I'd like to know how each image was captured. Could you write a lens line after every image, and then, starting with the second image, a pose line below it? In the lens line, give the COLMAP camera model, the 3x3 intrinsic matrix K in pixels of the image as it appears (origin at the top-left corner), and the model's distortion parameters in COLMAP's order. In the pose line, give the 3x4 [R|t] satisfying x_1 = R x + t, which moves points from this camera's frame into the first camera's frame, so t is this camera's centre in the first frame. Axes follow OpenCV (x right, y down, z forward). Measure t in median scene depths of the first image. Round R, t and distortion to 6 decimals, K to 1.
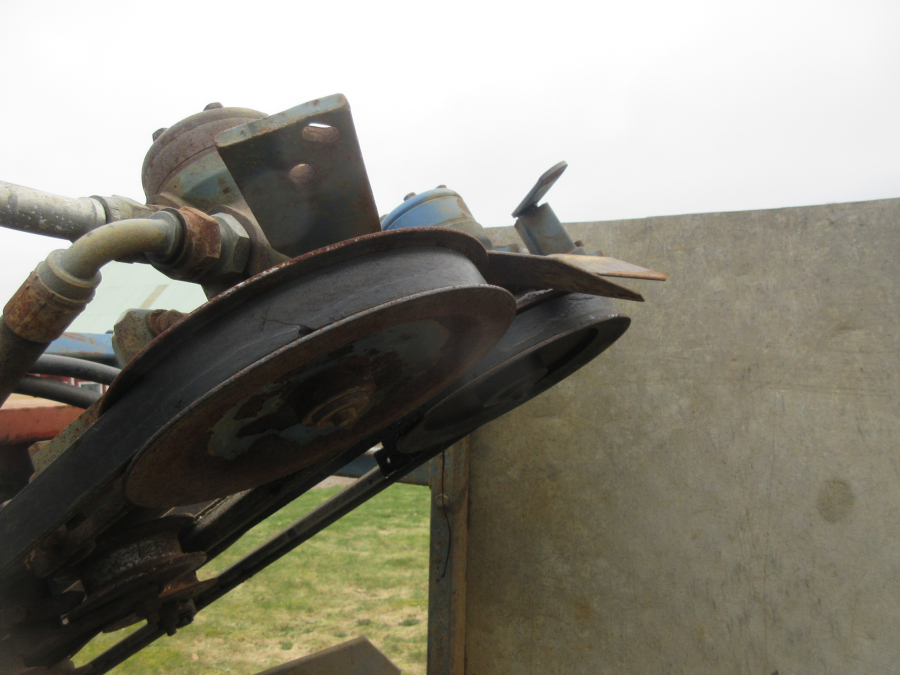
lens RADIAL K [[670.1, 0, 452.1], [0, 670.1, 333.4], [0, 0, 1]] dist [0.008366, -0.002046]
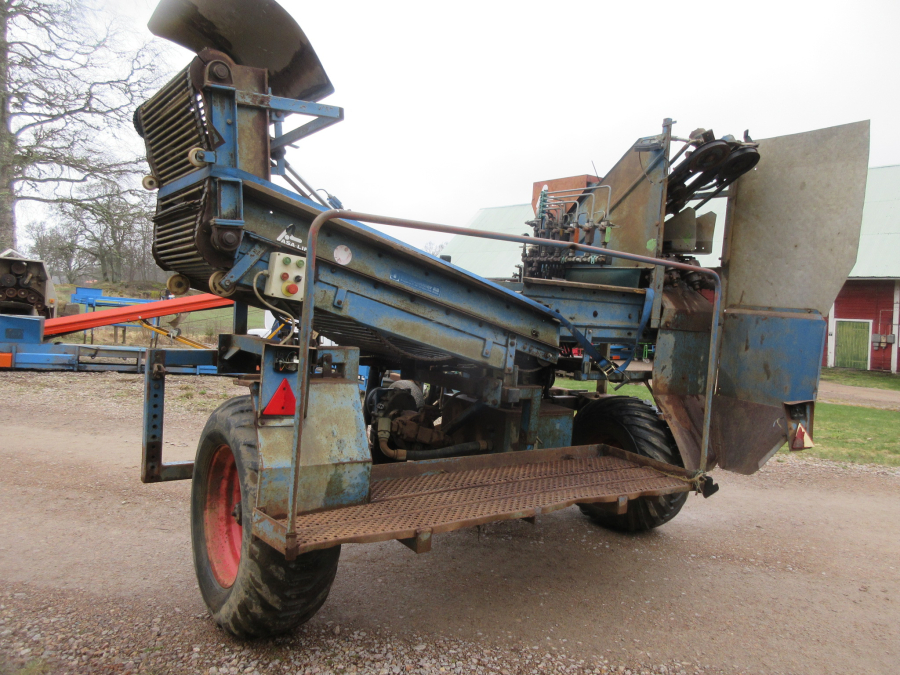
lens RADIAL K [[670.1, 0, 450.6], [0, 670.1, 337.2], [0, 0, 1]] dist [0.008366, -0.002046]
pose [[0.863048, 0.075028, -0.499519, 0.871602], [-0.038407, 0.995792, 0.083211, 1.075268], [0.503660, -0.052630, 0.862297, -5.008809]]
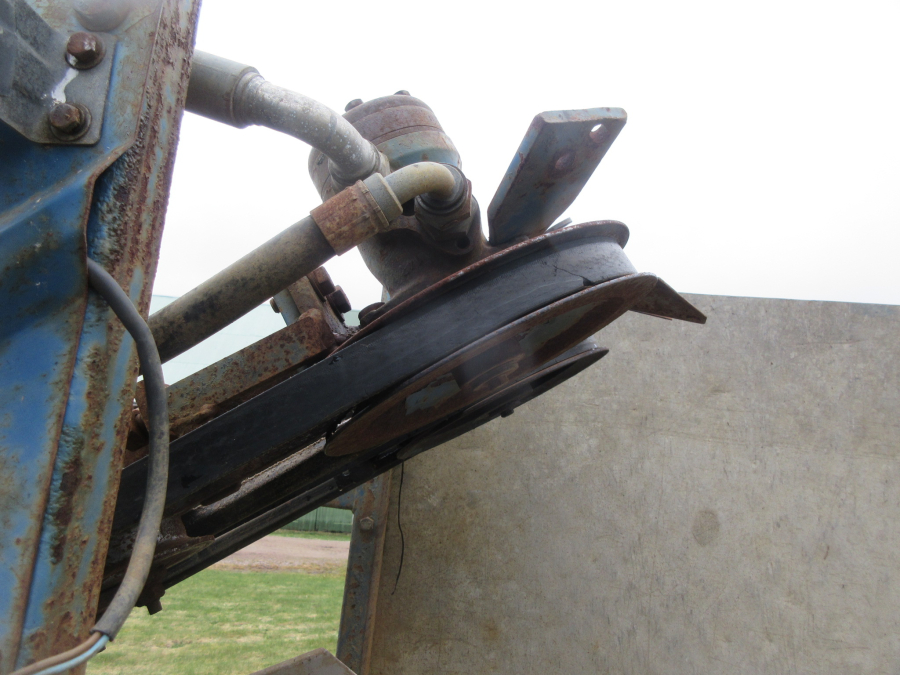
lens RADIAL K [[670.1, 0, 451.1], [0, 670.1, 333.1], [0, 0, 1]] dist [0.008366, -0.002046]
pose [[0.922899, 0.147119, 0.355829, -0.343437], [-0.100563, 0.984149, -0.146075, 0.115806], [-0.371679, 0.099029, 0.923064, -0.011106]]
